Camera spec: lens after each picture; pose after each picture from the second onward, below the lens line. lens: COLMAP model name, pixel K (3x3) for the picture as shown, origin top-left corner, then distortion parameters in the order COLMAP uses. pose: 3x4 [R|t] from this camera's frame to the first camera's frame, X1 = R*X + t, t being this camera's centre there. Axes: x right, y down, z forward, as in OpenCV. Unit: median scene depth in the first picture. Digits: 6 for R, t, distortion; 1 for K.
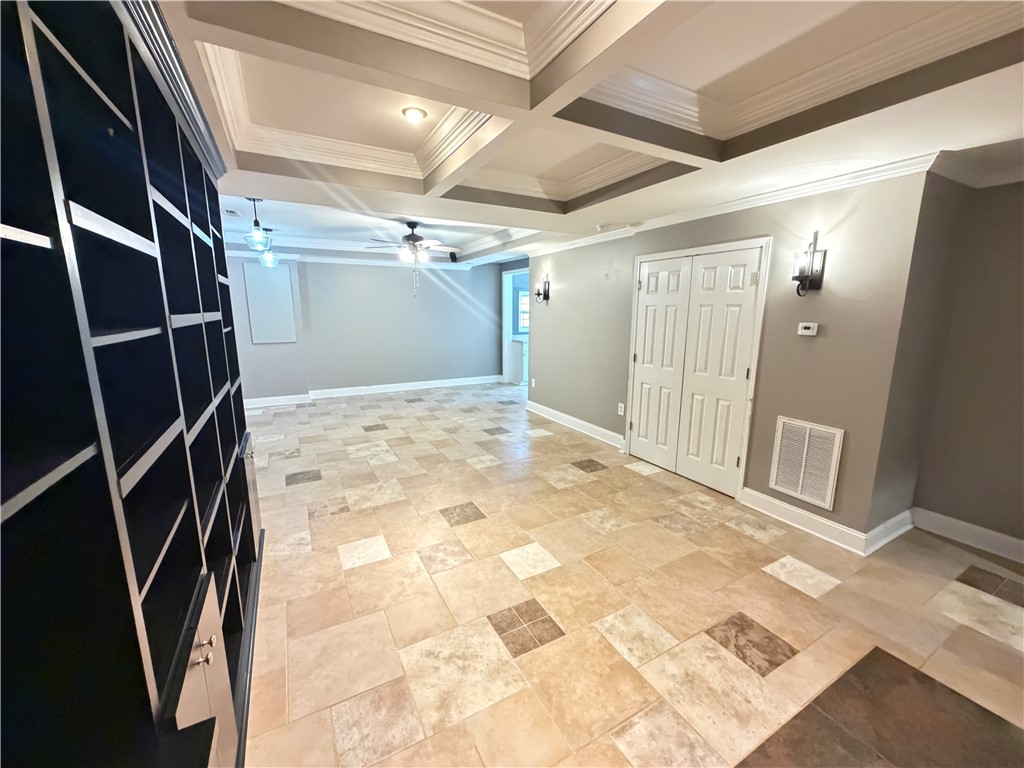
lens RADIAL K [[408.1, 0, 510.6], [0, 408.1, 383.5], [0, 0, 1]] dist [0.001440, -0.000021]
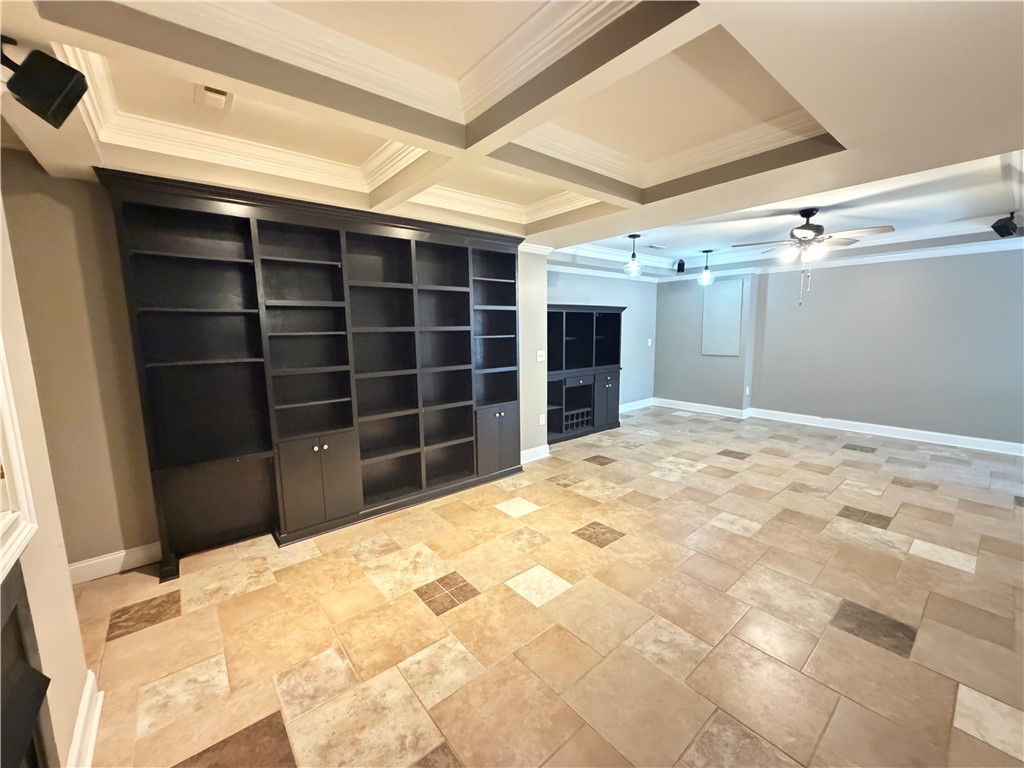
lens RADIAL K [[408.1, 0, 510.6], [0, 408.1, 383.5], [0, 0, 1]] dist [0.001440, -0.000021]
pose [[0.187559, 0.129601, -0.973666, 0.615074], [-0.165053, 0.981321, 0.098826, -0.074099], [0.968287, 0.142171, 0.205447, 0.465358]]
